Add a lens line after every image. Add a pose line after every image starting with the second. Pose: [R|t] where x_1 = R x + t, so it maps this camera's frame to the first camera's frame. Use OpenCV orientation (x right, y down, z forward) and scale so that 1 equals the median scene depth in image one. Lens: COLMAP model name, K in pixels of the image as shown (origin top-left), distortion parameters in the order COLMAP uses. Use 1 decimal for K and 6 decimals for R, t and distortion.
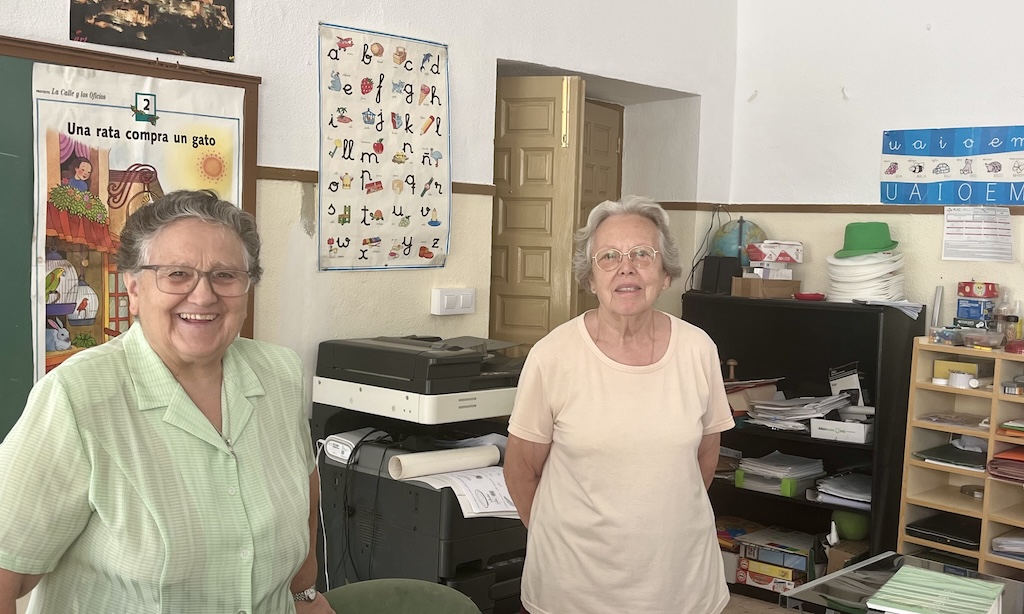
lens RADIAL K [[1110.8, 0, 511.5], [0, 1110.8, 307.0], [0, 0, 1]] dist [0.018121, 0.000000]
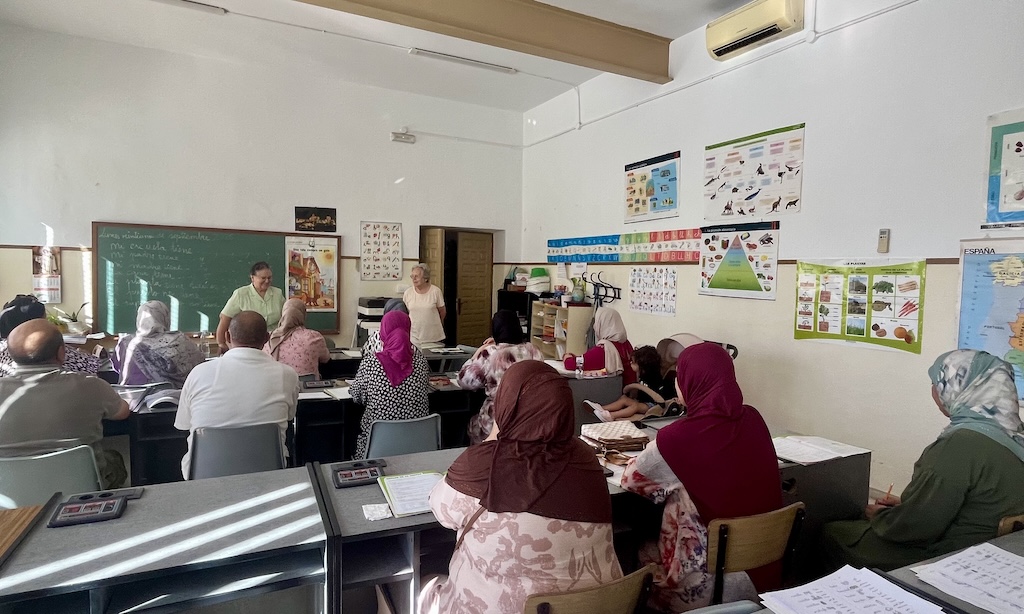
lens RADIAL K [[548.0, 0, 512.5], [0, 548.0, 305.3], [0, 0, 1]] dist [-0.000629, -0.000039]
pose [[0.947962, 0.013899, -0.318080, 0.995395], [-0.017521, 0.999810, -0.008529, 0.066271], [0.317901, 0.013659, 0.948026, -0.743738]]
